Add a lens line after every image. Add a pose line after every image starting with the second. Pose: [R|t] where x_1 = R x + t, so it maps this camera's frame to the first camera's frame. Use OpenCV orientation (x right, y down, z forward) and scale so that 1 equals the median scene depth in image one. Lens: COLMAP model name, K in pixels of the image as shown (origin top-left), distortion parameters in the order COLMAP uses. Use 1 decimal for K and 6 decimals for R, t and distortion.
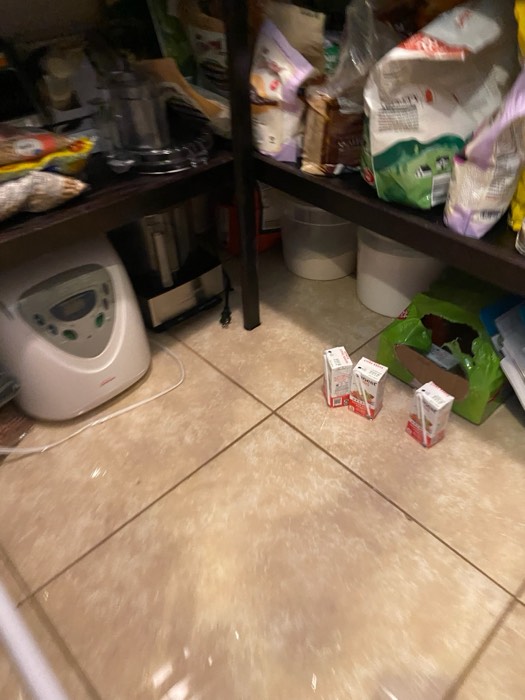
lens RADIAL K [[528.9, 0, 272.9], [0, 528.9, 350.8], [0, 0, 1]] dist [0.134565, -0.175827]
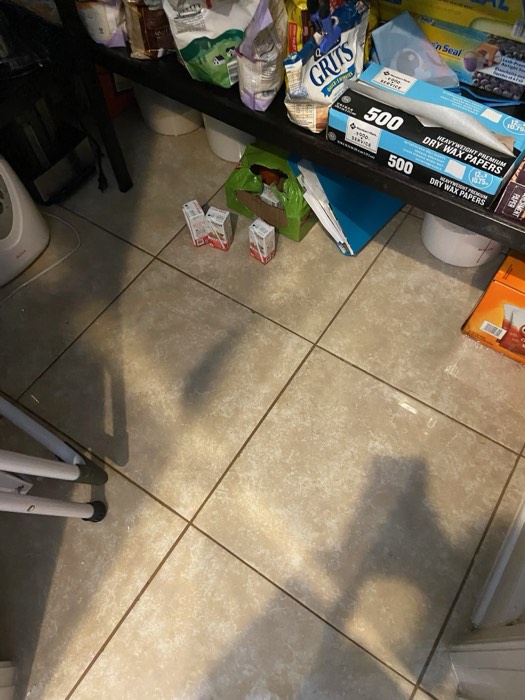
lens RADIAL K [[528.9, 0, 272.9], [0, 528.9, 350.8], [0, 0, 1]] dist [0.134565, -0.175827]
pose [[0.975828, -0.190810, 0.106541, 0.116918], [0.146553, 0.933007, 0.328665, -0.074298], [-0.162116, -0.305107, 0.938418, -0.451469]]
